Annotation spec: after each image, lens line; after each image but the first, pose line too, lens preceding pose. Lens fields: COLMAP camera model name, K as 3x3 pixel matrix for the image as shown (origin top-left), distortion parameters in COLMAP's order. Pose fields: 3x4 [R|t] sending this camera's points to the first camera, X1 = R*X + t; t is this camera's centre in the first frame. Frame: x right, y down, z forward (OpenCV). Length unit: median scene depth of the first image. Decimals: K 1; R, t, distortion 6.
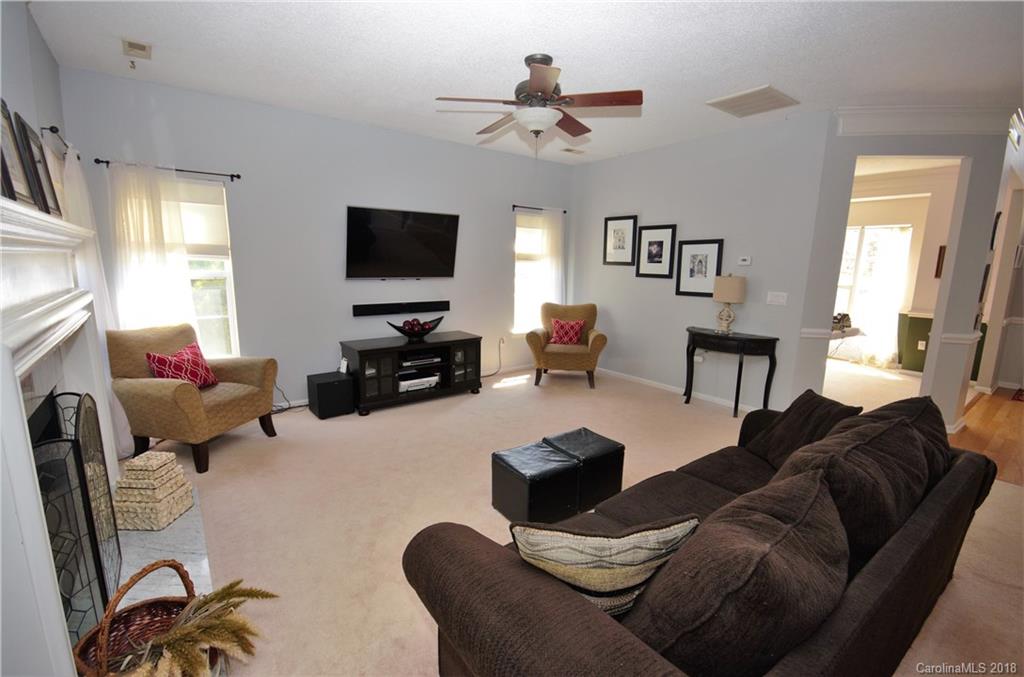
lens RADIAL K [[454.1, 0, 513.1], [0, 454.1, 343.5], [0, 0, 1]] dist [-0.005125, -0.001961]
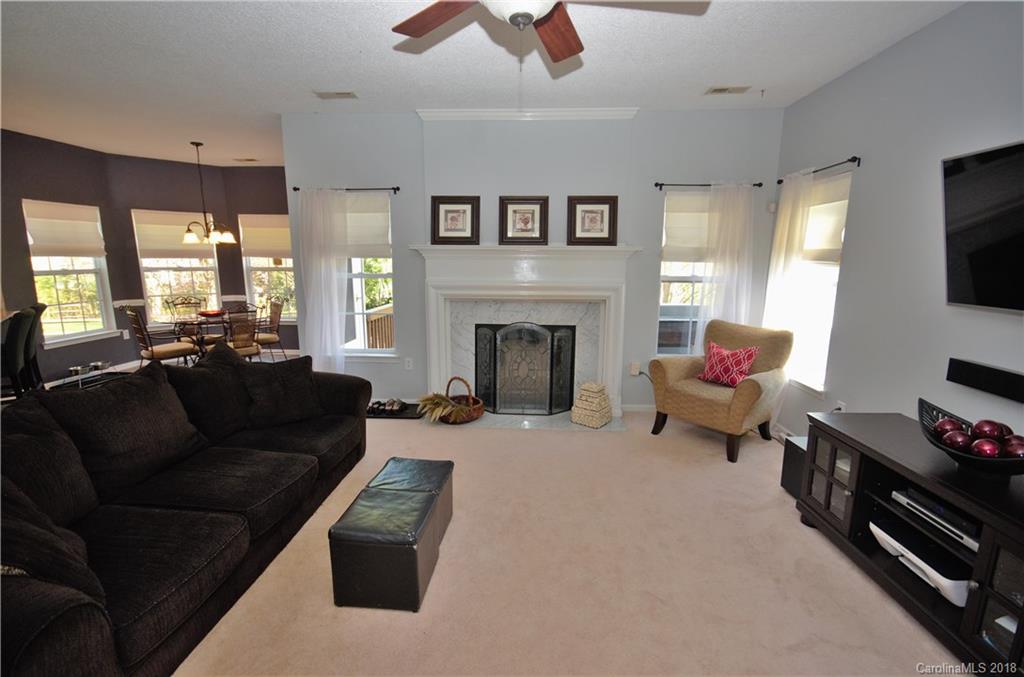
lens RADIAL K [[454.1, 0, 503.4], [0, 454.1, 342.7], [0, 0, 1]] dist [-0.005125, -0.001961]
pose [[-0.649900, 0.118390, -0.750742, 0.326575], [-0.154015, 0.946783, 0.282633, -0.160009], [0.744250, 0.299309, -0.597081, 0.892989]]
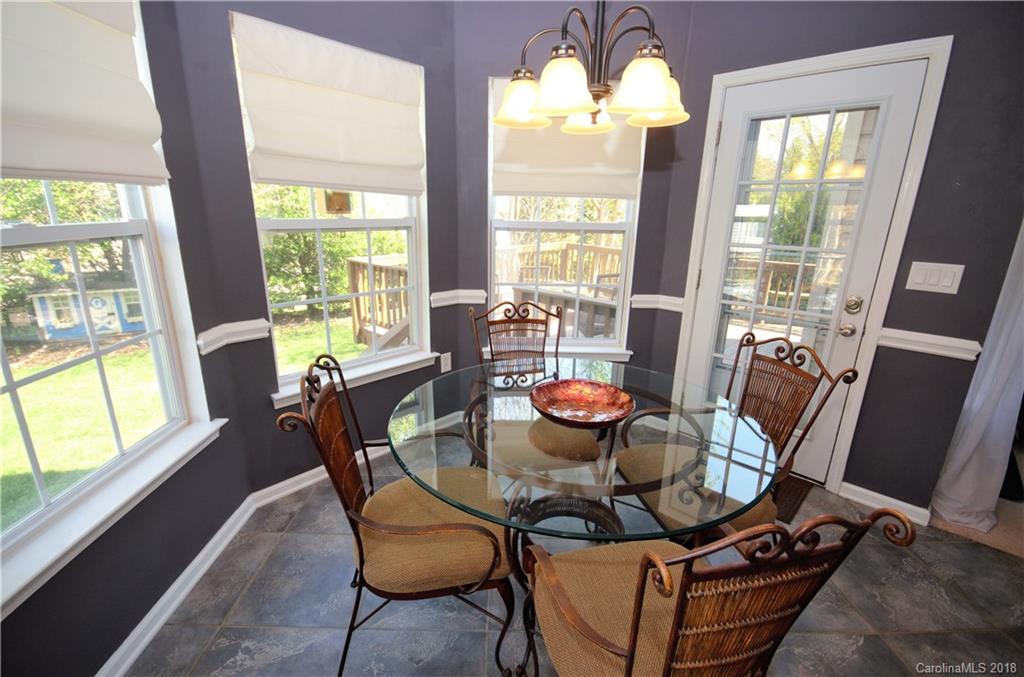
lens RADIAL K [[454.1, 0, 507.2], [0, 454.1, 343.6], [0, 0, 1]] dist [-0.005125, -0.001961]
pose [[0.140739, 0.268527, -0.952935, 0.201951], [-0.196822, 0.950892, 0.238883, 0.108475], [0.970285, 0.153939, 0.186679, -0.484121]]
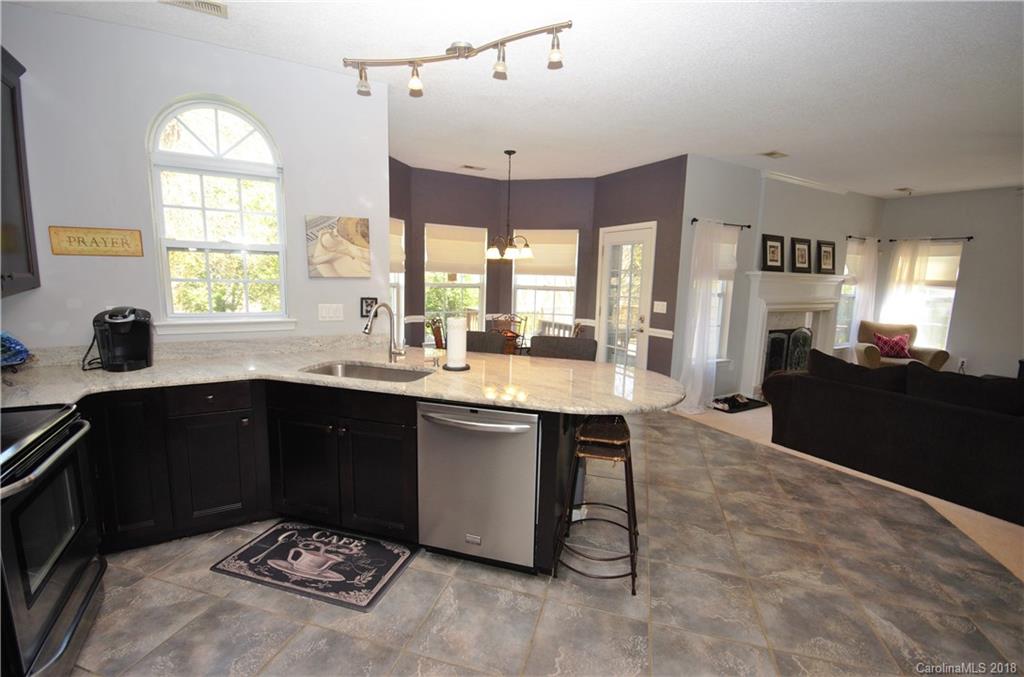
lens RADIAL K [[454.1, 0, 507.0], [0, 454.1, 339.6], [0, 0, 1]] dist [-0.005125, -0.001961]
pose [[-0.144035, 0.122079, -0.982014, 0.972181], [-0.208009, 0.966455, 0.150654, 0.059220], [0.967464, 0.225967, -0.113810, -0.246433]]
